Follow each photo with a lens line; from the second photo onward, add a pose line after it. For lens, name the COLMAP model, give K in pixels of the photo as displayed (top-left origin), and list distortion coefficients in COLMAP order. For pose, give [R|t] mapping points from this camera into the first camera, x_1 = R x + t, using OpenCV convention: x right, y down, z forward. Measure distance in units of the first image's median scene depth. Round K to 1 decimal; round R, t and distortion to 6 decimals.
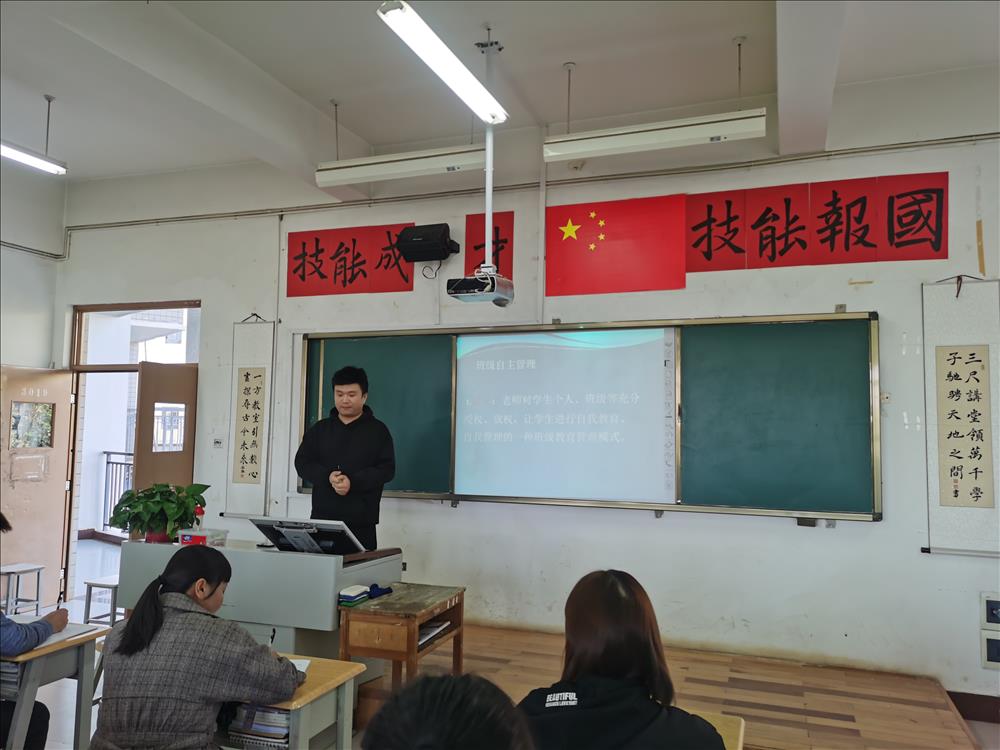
lens RADIAL K [[761.8, 0, 506.5], [0, 761.8, 376.8], [0, 0, 1]] dist [0.062378, -0.054358]
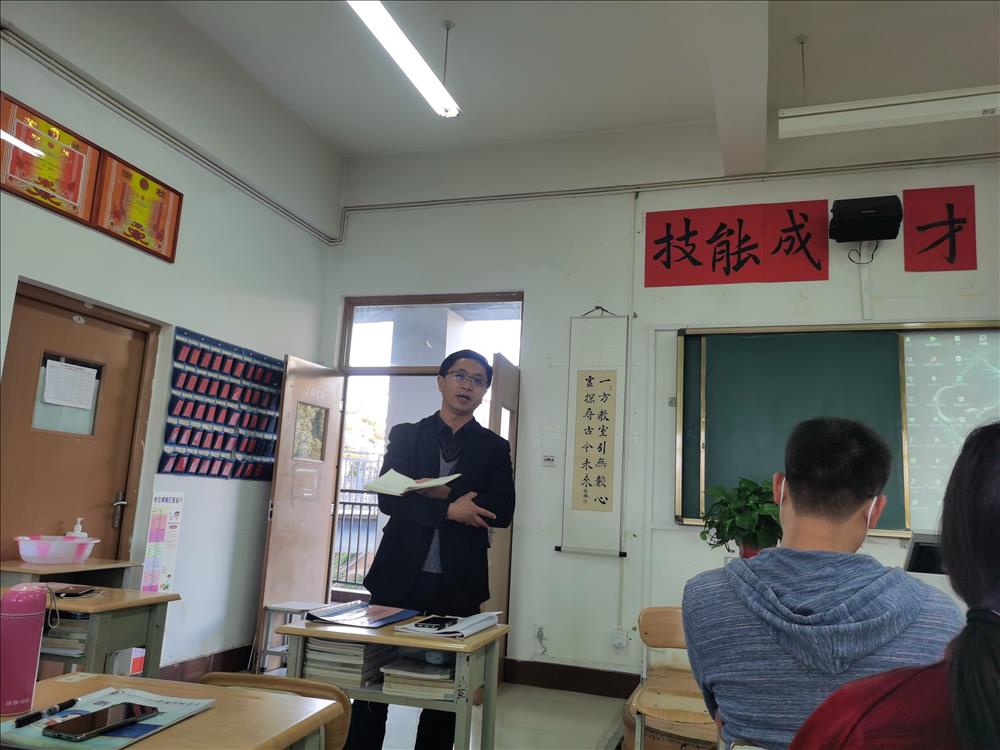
lens RADIAL K [[761.8, 0, 503.9], [0, 761.8, 379.1], [0, 0, 1]] dist [0.062378, -0.054358]
pose [[0.998891, 0.040551, 0.023926, -0.533127], [-0.038295, 0.995368, -0.088184, 0.087416], [-0.027391, 0.087170, 0.995817, 0.213878]]
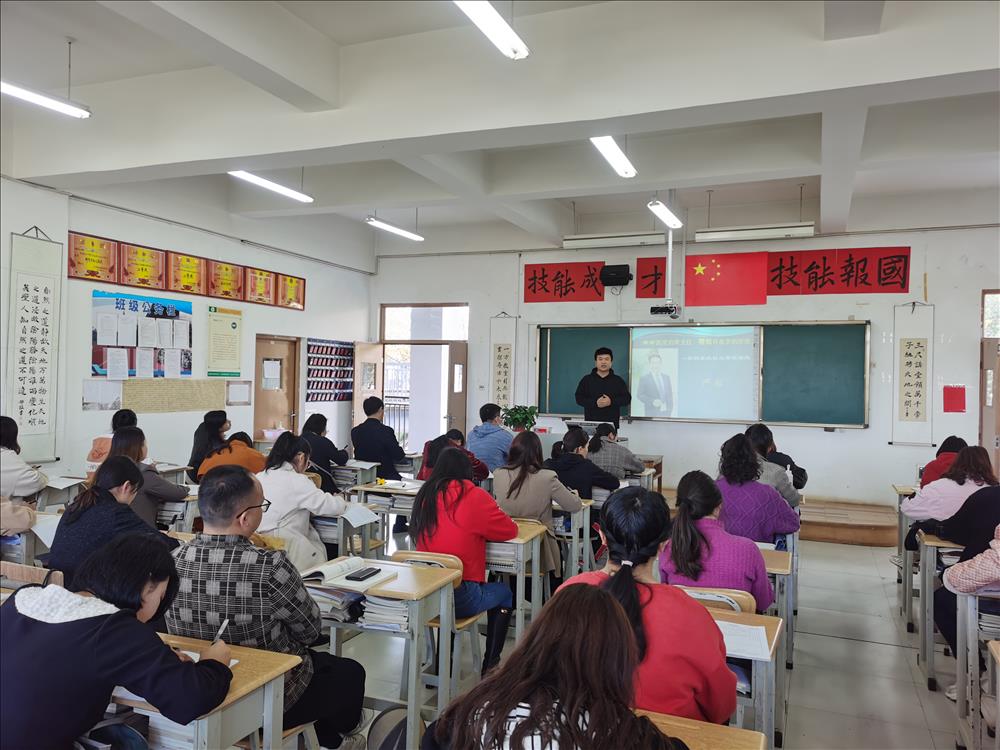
lens RADIAL K [[761.8, 0, 508.7], [0, 761.8, 378.0], [0, 0, 1]] dist [0.062378, -0.054358]
pose [[0.999407, 0.004851, -0.034096, -0.306813], [-0.002511, 0.997659, 0.068342, -0.061257], [0.034348, -0.068216, 0.997079, -0.830116]]
